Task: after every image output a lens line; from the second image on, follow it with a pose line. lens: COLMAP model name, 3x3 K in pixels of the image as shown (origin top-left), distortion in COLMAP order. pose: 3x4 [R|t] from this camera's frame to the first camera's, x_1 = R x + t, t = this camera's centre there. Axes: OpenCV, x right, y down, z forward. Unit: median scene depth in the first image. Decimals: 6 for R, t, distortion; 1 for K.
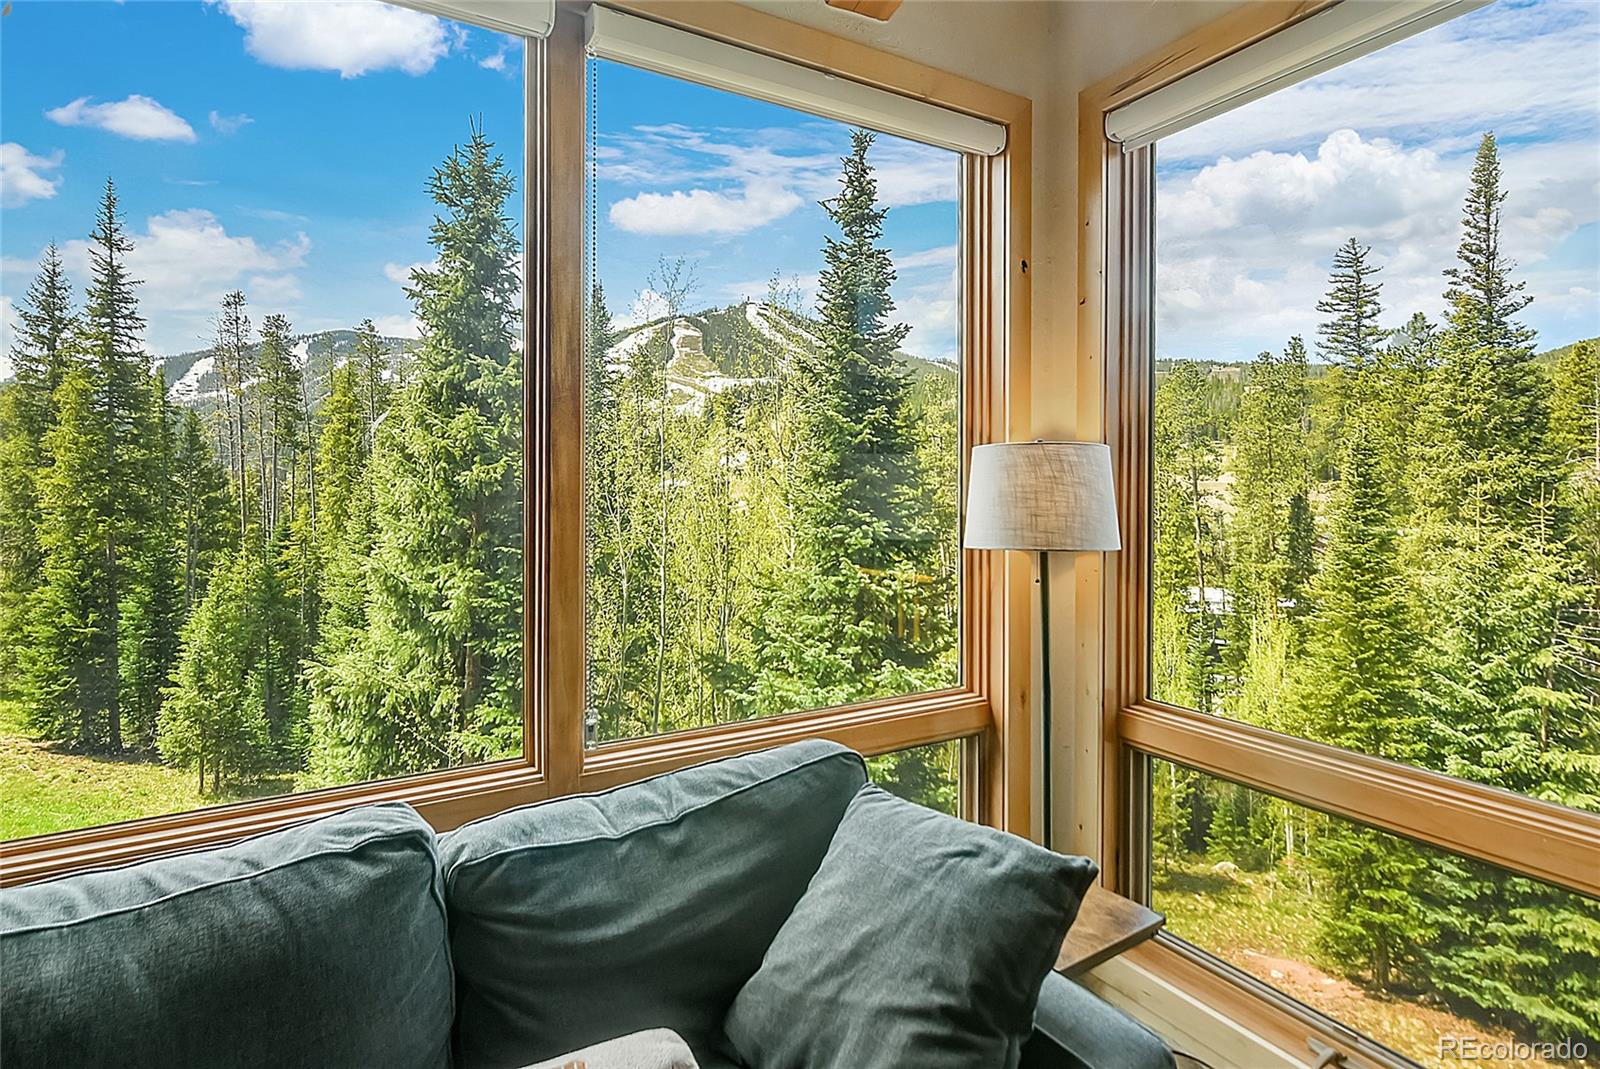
lens RADIAL K [[843.2, 0, 813.7], [0, 843.2, 499.8], [0, 0, 1]] dist [0.008900, 0.001411]
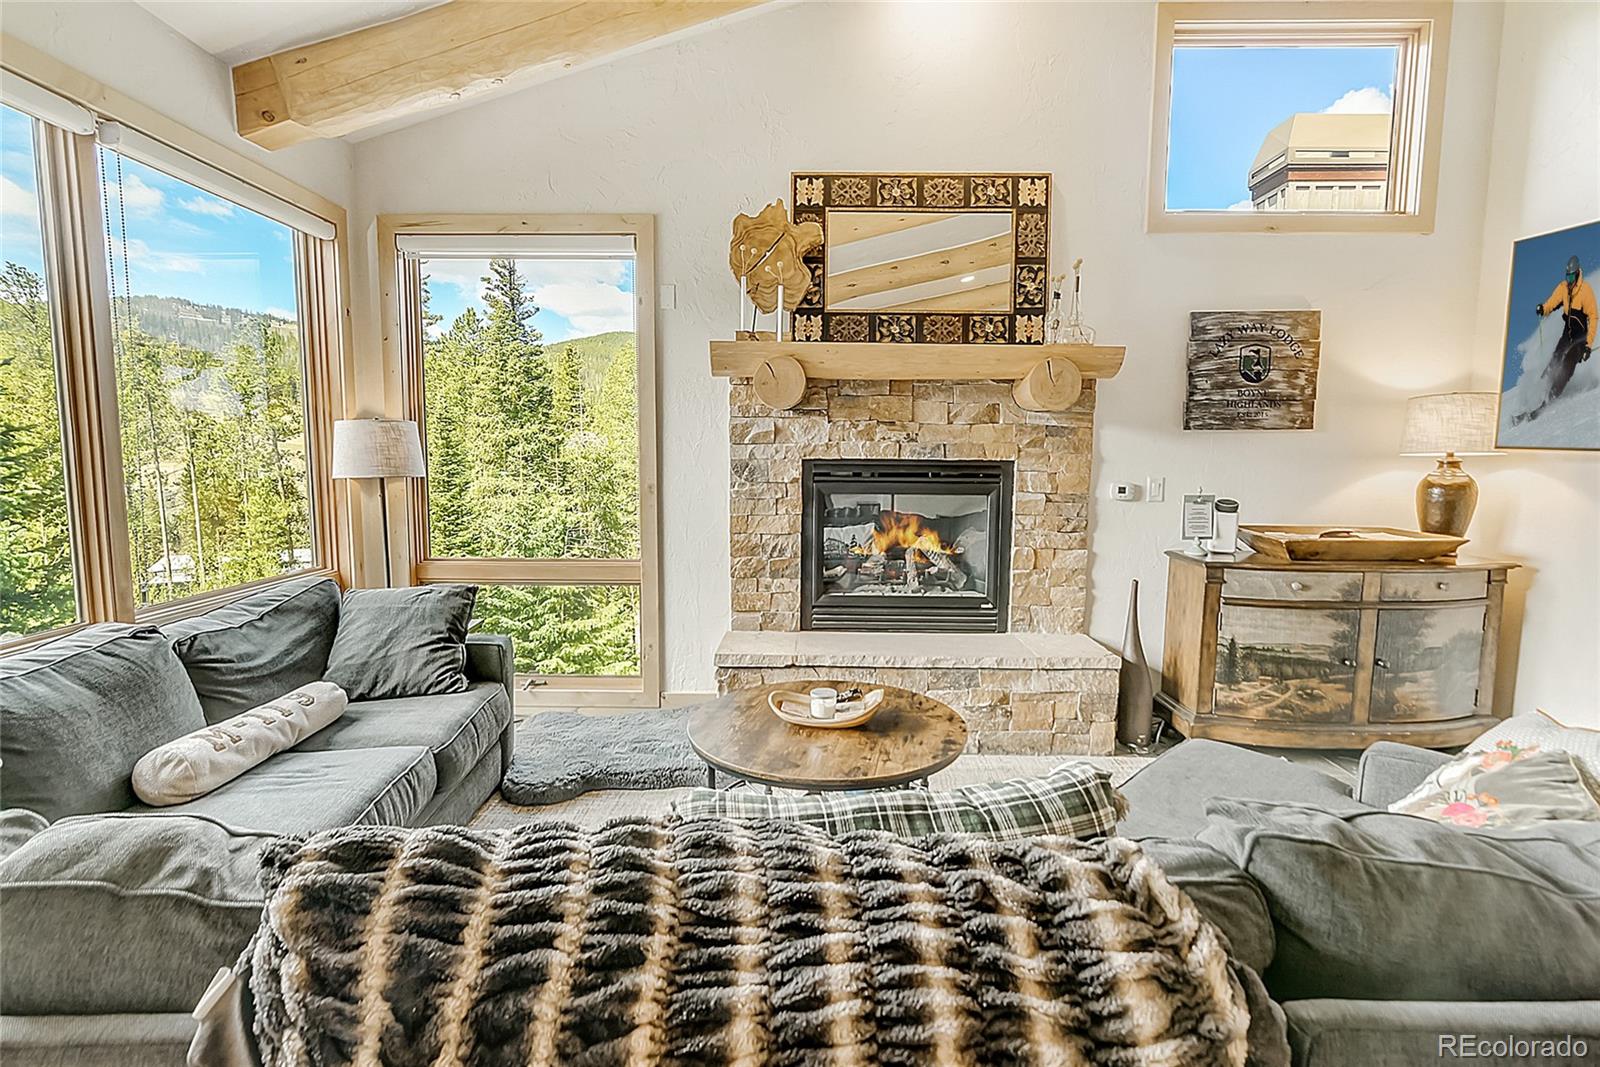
lens RADIAL K [[811.4, 0, 805.4], [0, 811.4, 537.7], [0, 0, 1]] dist [-0.000071, 0.002293]
pose [[0.525086, -0.088414, 0.846444, -0.116660], [0.008195, 0.995068, 0.098854, 0.003477], [-0.851009, -0.044971, 0.523221, -0.110403]]
